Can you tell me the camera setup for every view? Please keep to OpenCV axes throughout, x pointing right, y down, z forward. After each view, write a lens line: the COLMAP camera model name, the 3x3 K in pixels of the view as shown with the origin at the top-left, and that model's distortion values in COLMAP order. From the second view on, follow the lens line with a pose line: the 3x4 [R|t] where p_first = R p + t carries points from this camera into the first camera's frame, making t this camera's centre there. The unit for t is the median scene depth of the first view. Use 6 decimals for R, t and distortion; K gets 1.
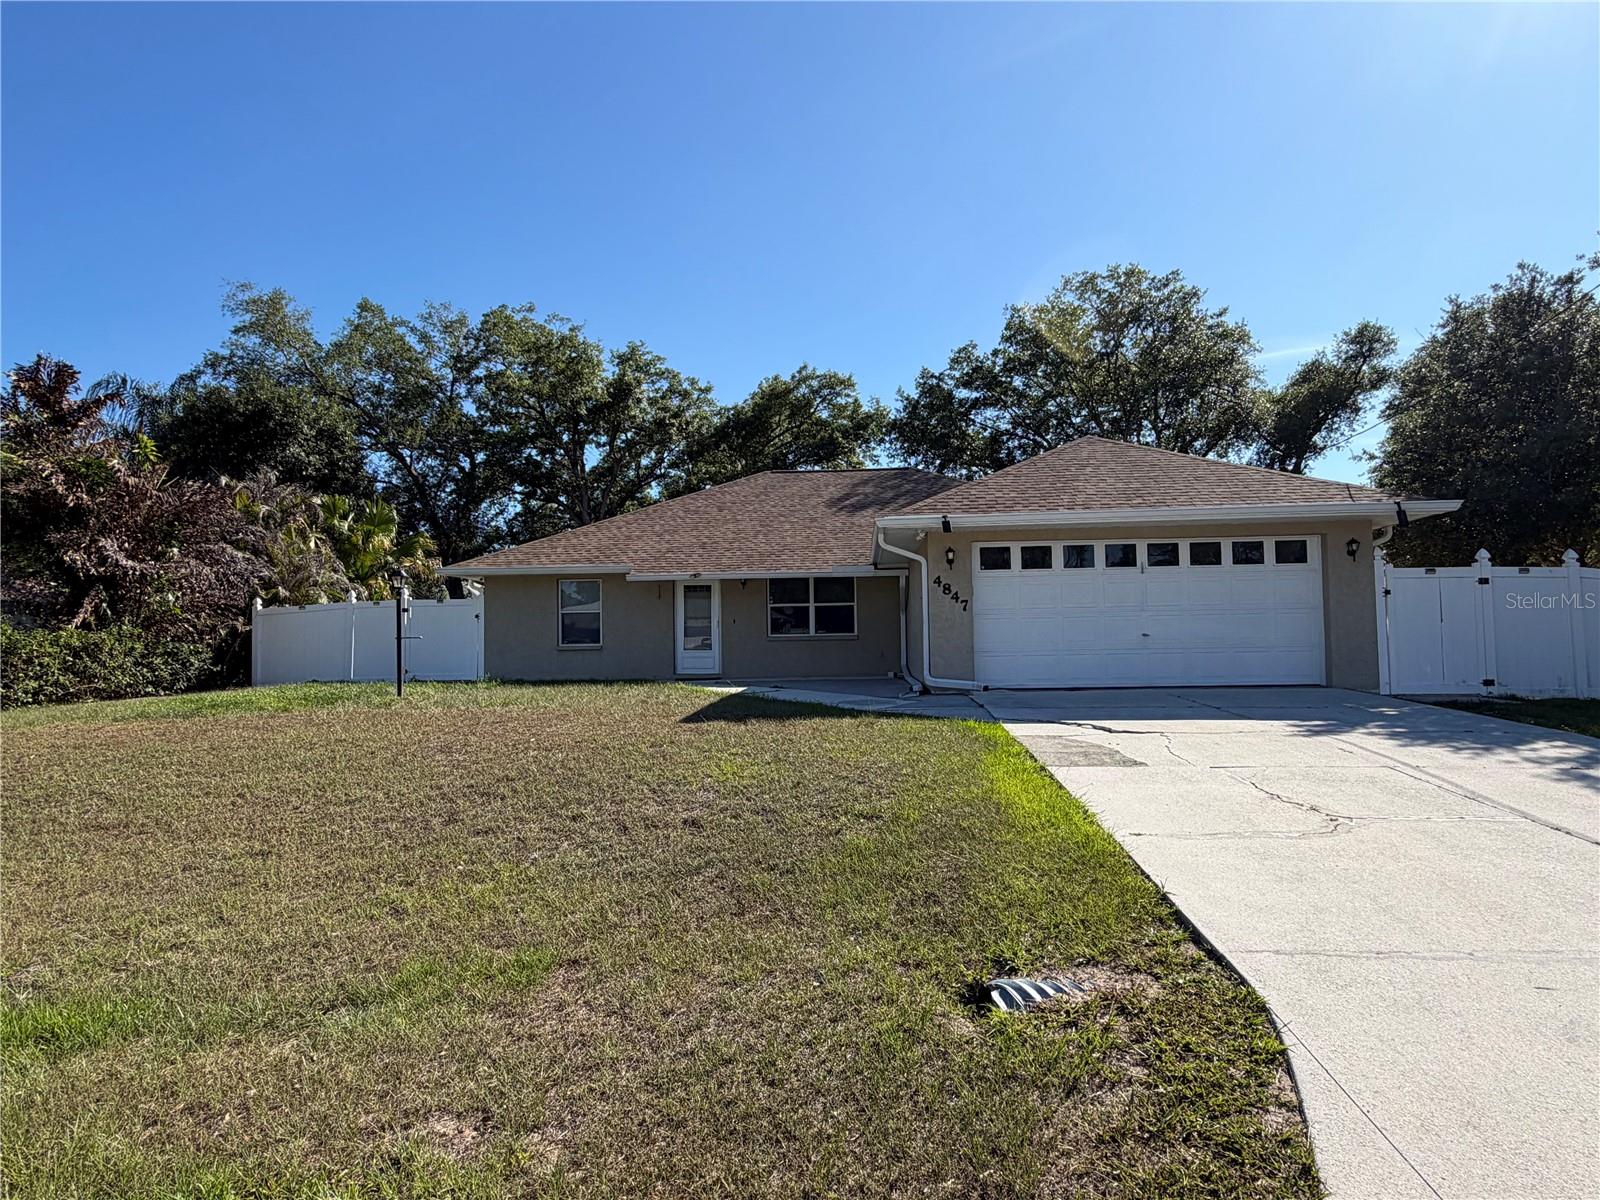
lens RADIAL K [[933.3, 0, 794.4], [0, 933.3, 603.4], [0, 0, 1]] dist [-0.000045, -0.000469]
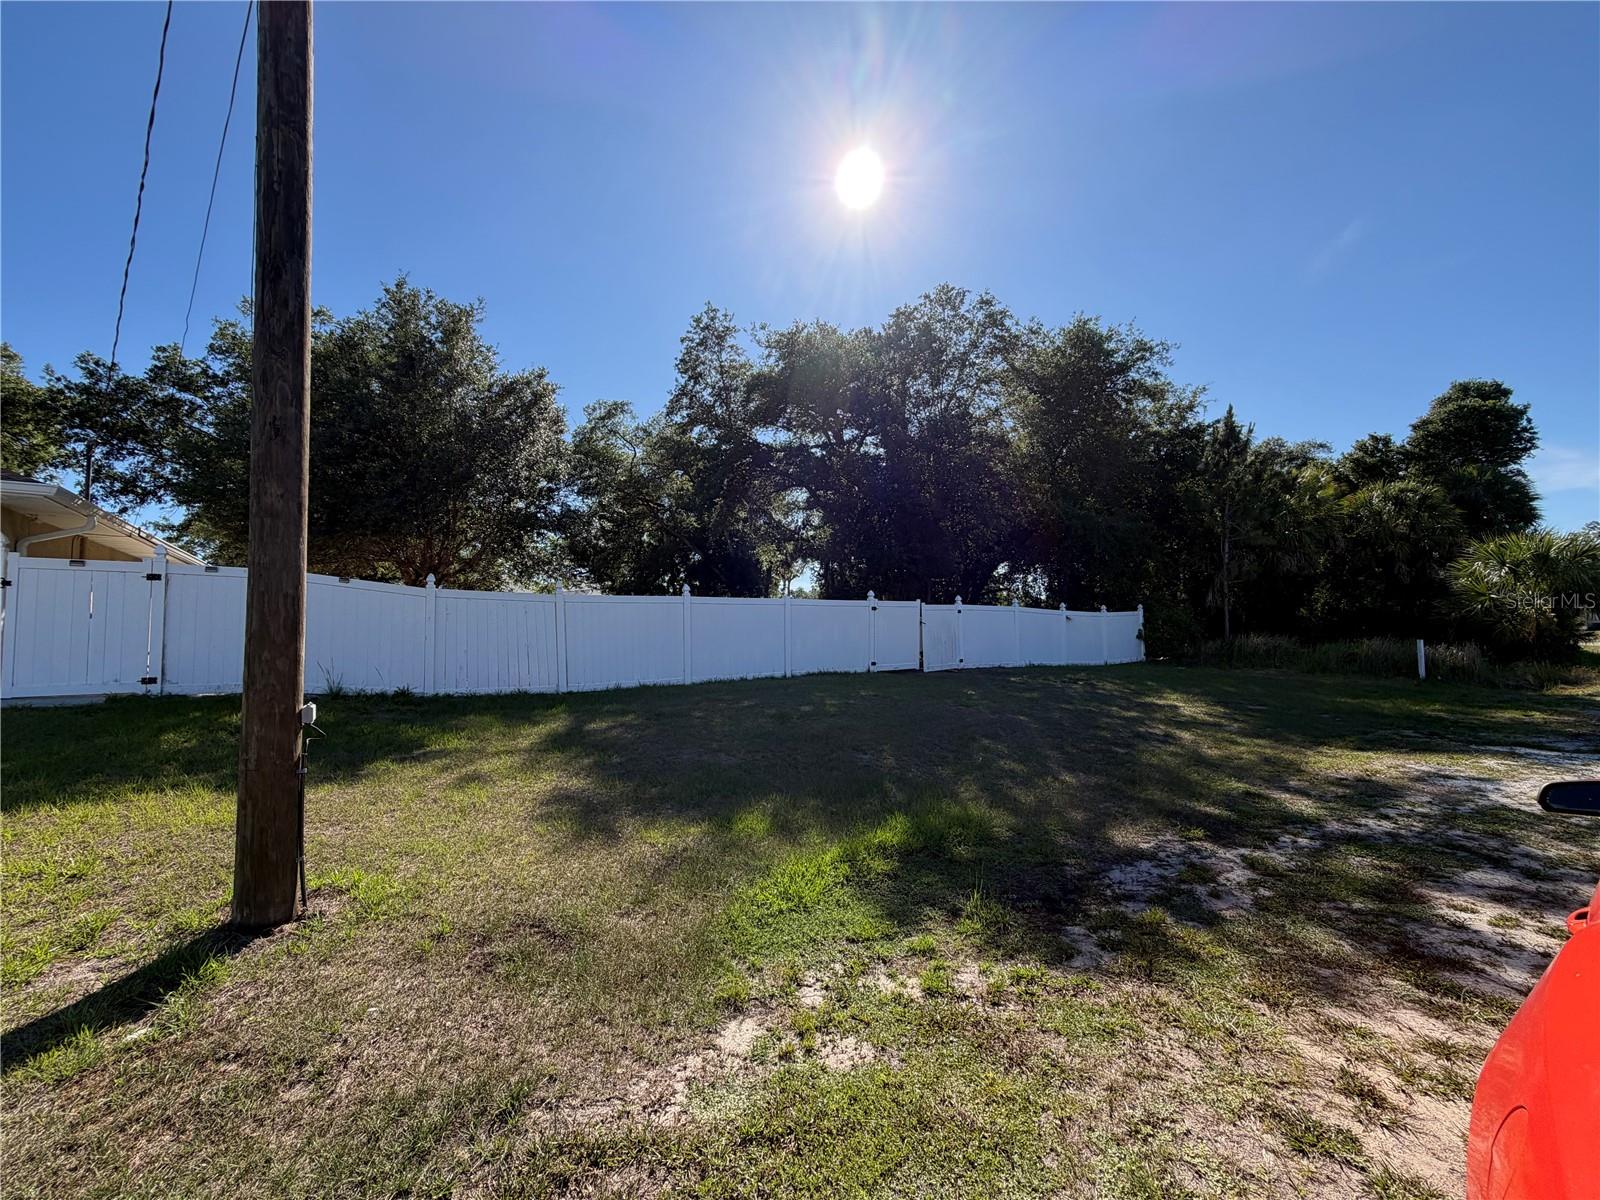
lens RADIAL K [[639.2, 0, 798.0], [0, 639.2, 600.4], [0, 0, 1]] dist [0.002505, -0.000239]
pose [[0.782142, 0.036803, 0.622012, 0.855714], [-0.028665, 0.999322, -0.023084, -0.003184], [-0.622440, 0.000225, 0.782667, 0.052312]]
